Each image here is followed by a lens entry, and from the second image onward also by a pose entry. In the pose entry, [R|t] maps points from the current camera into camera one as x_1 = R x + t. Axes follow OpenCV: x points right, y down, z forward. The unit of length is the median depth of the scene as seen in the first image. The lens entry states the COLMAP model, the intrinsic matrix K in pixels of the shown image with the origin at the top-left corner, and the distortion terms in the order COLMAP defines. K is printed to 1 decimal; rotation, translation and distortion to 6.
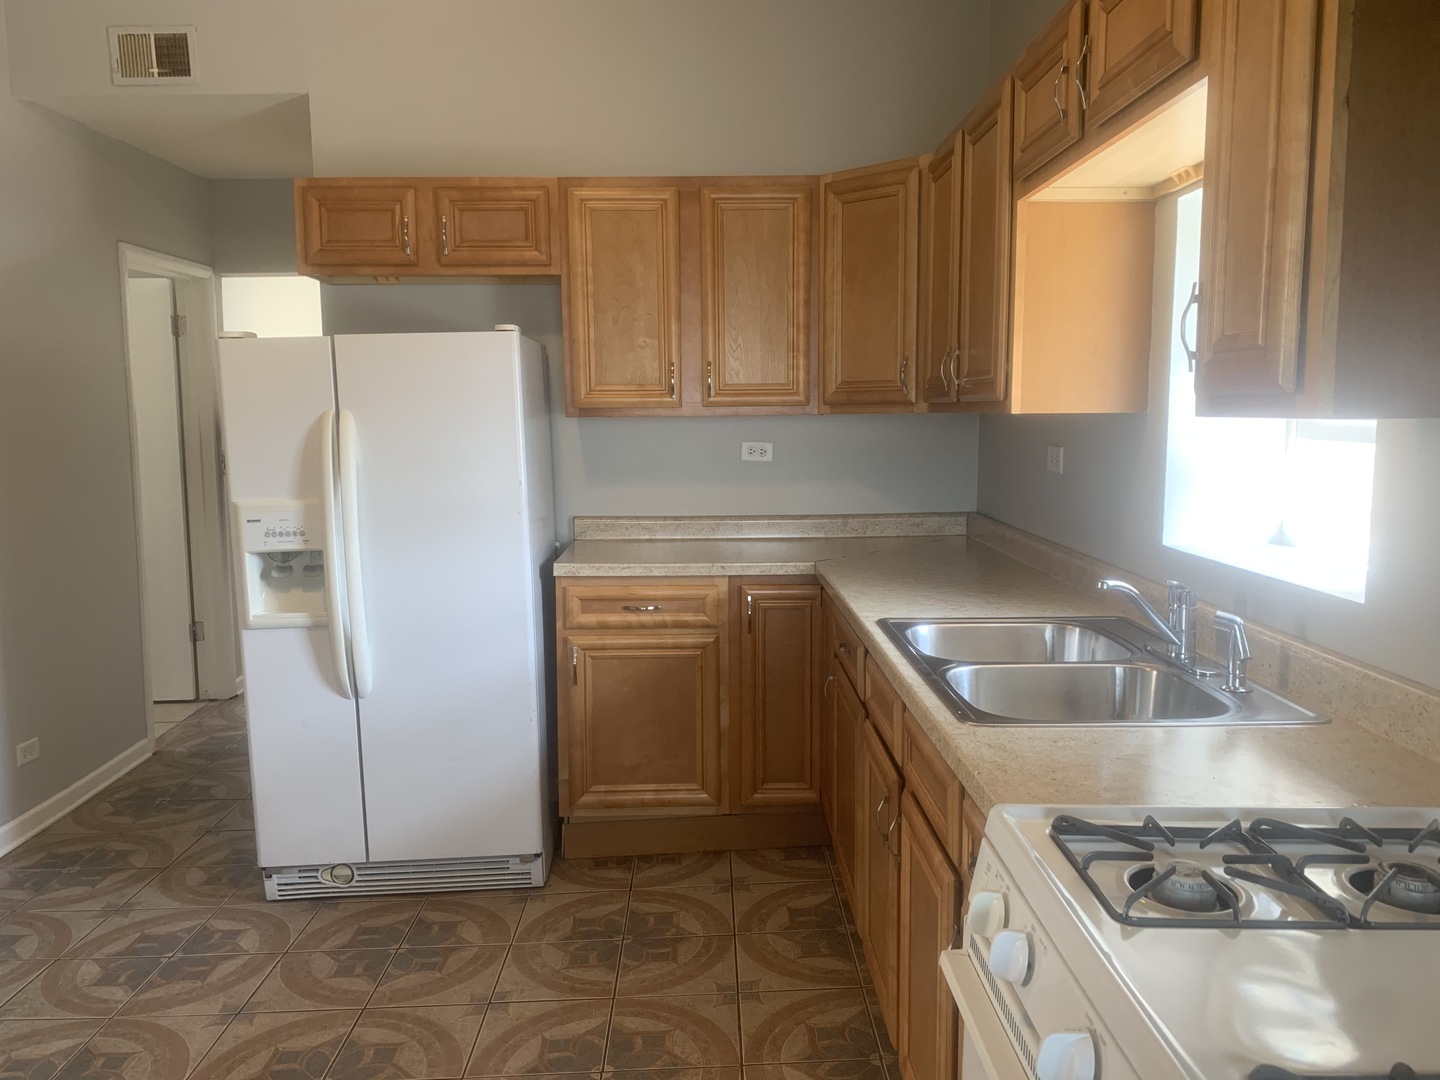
lens RADIAL K [[1108.8, 0, 713.8], [0, 1108.8, 530.5], [0, 0, 1]] dist [0.048074, -0.051380]
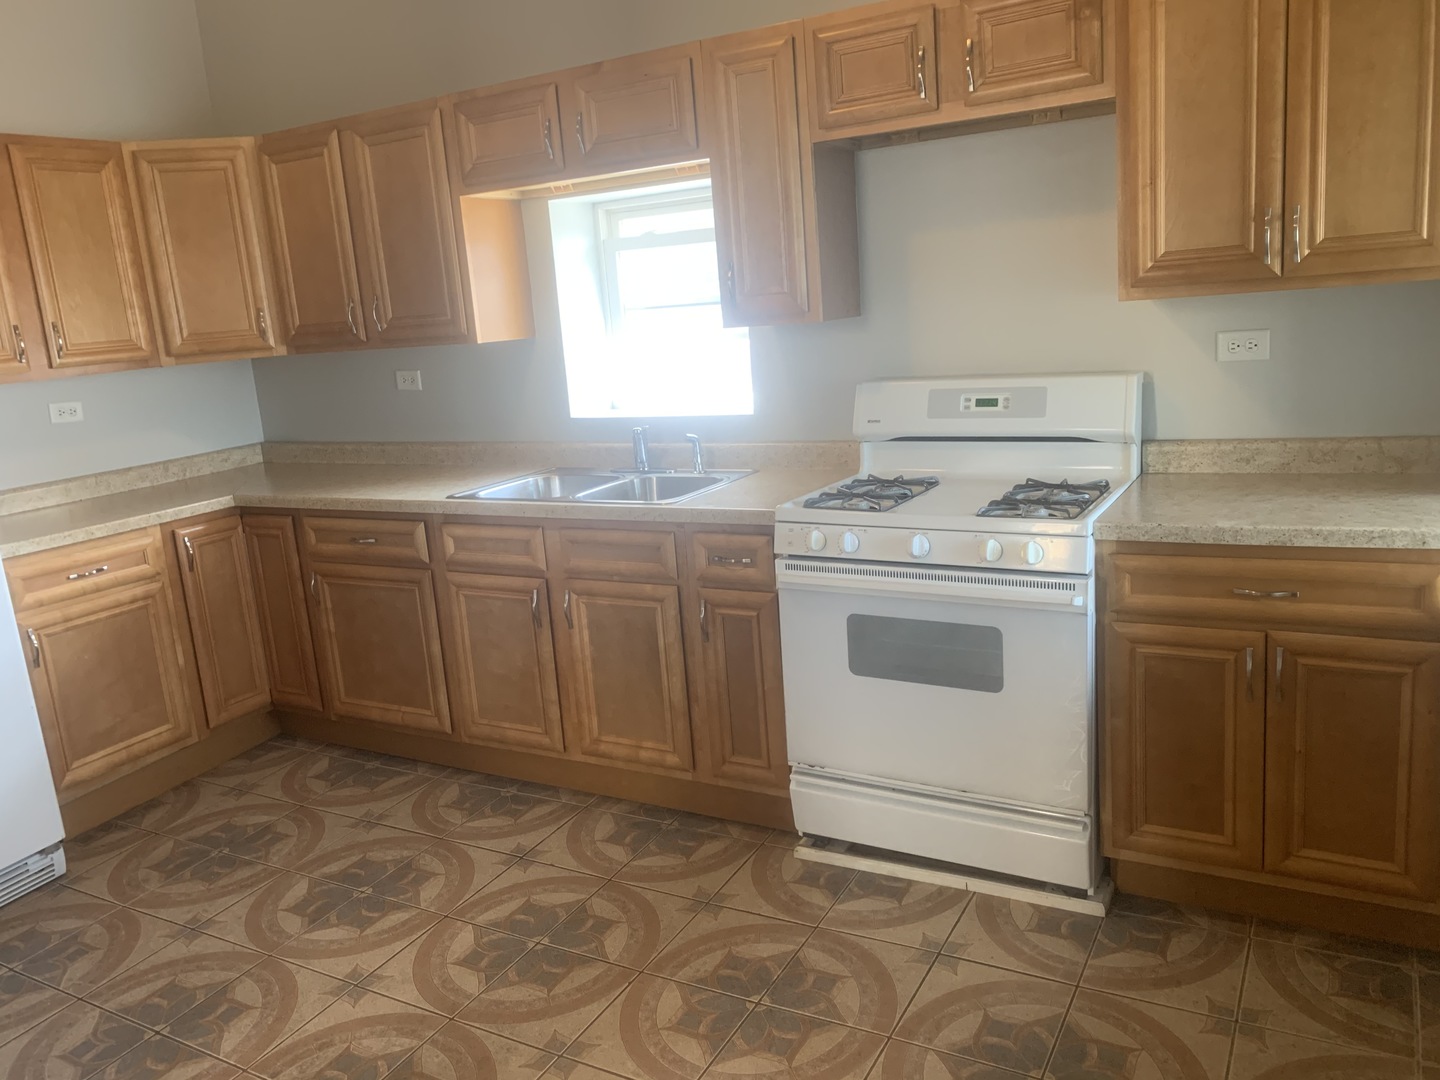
lens RADIAL K [[1108.8, 0, 710.6], [0, 1108.8, 536.9], [0, 0, 1]] dist [0.048074, -0.051380]
pose [[0.510723, -0.215129, 0.832395, -0.630633], [0.167941, 0.974500, 0.148813, -0.017966], [-0.843183, 0.063791, 0.533829, -0.016479]]
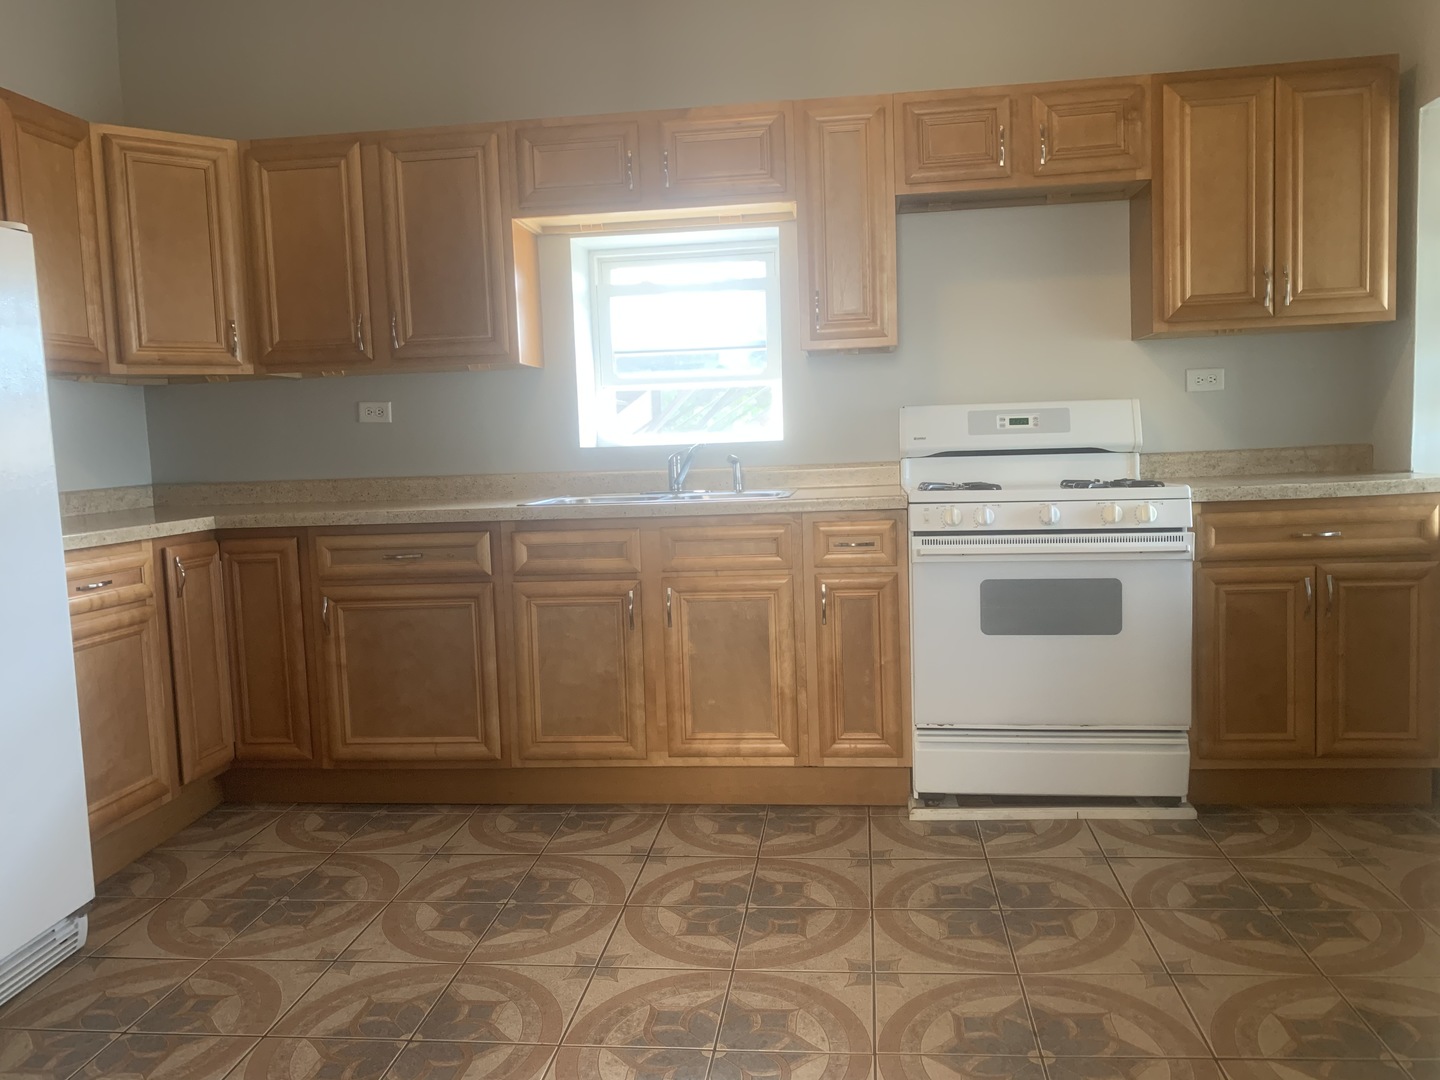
lens RADIAL K [[1108.8, 0, 721.2], [0, 1108.8, 547.6], [0, 0, 1]] dist [0.048074, -0.051380]
pose [[0.133000, -0.092937, 0.986749, -0.868211], [0.142145, 0.987090, 0.073810, 0.047975], [-0.980870, 0.130444, 0.144494, 0.415423]]
